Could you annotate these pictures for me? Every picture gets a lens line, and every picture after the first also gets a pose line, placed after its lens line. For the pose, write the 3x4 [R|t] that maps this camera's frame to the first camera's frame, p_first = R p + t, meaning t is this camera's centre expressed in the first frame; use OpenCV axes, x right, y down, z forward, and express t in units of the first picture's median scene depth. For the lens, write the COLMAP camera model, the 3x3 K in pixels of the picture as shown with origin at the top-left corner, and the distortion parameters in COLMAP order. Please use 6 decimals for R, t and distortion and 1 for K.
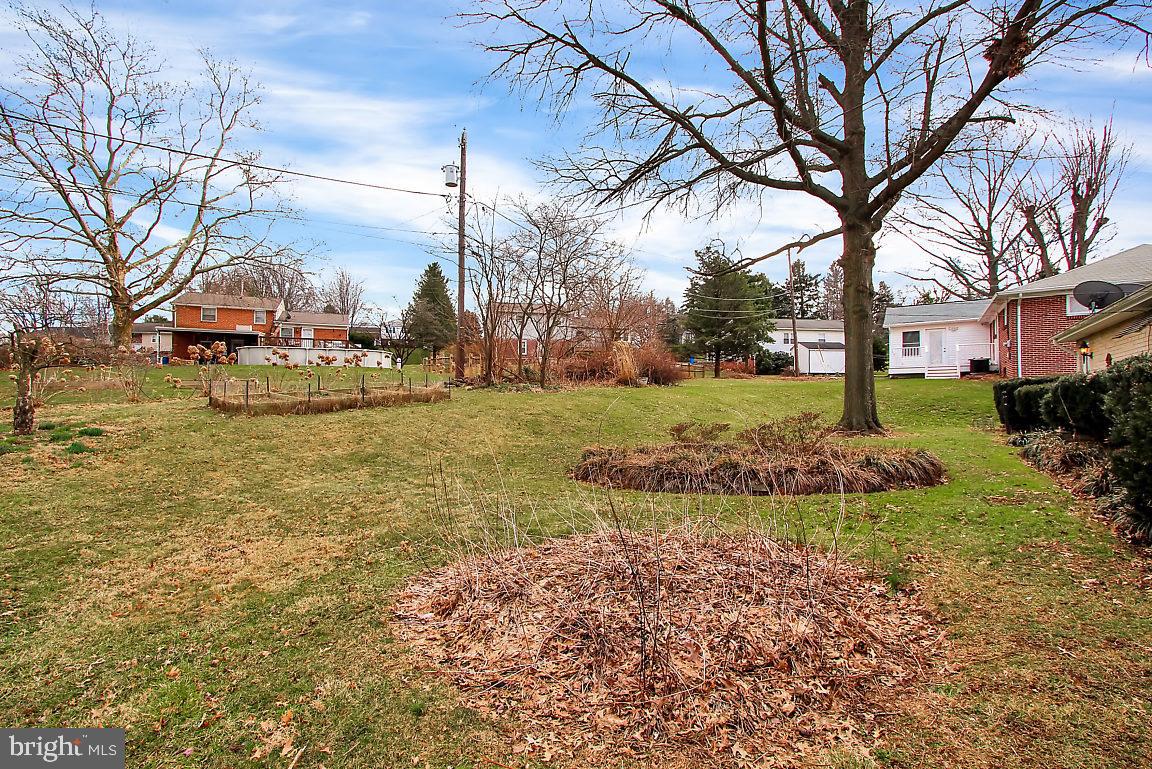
lens RADIAL K [[518.2, 0, 570.4], [0, 518.2, 339.8], [0, 0, 1]] dist [-0.014731, 0.000132]
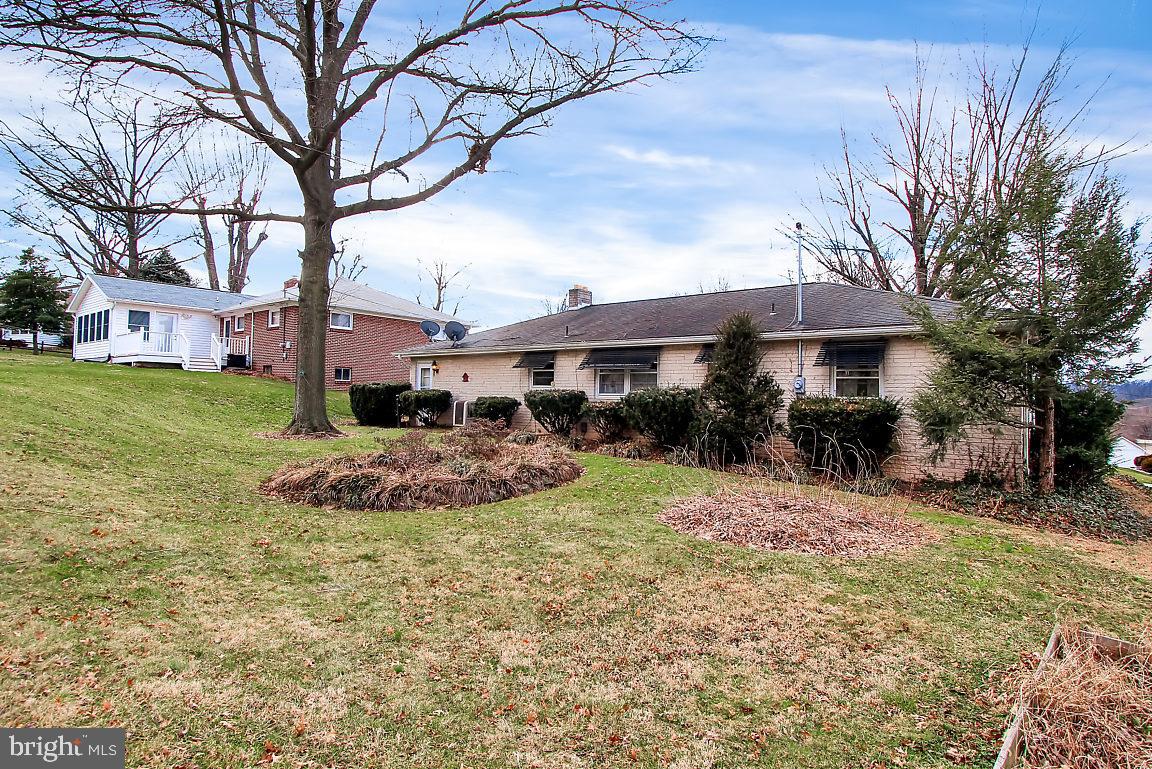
lens RADIAL K [[583.8, 0, 576.0], [0, 583.8, 384.5], [0, 0, 1]] dist [-0.001219, 0.000010]
pose [[0.129891, 0.029509, 0.991089, -0.247811], [-0.141830, 0.989831, -0.010883, 0.015131], [-0.981332, -0.139153, 0.132756, 0.194293]]
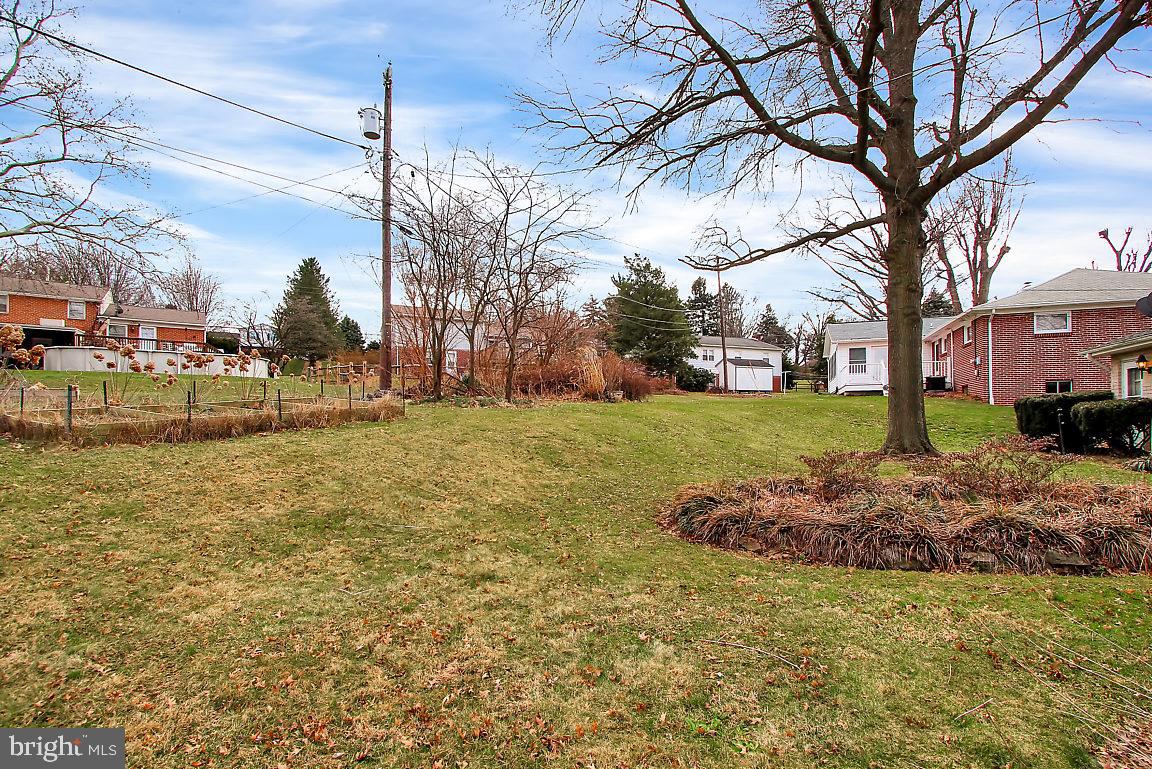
lens RADIAL K [[543.4, 0, 576.0], [0, 543.4, 384.5], [0, 0, 1]] dist [-0.002936, 0.000162]
pose [[0.979040, 0.012781, 0.203265, -0.085304], [-0.024004, 0.998314, 0.052841, 0.014602], [-0.202247, -0.056612, 0.977697, 0.128086]]
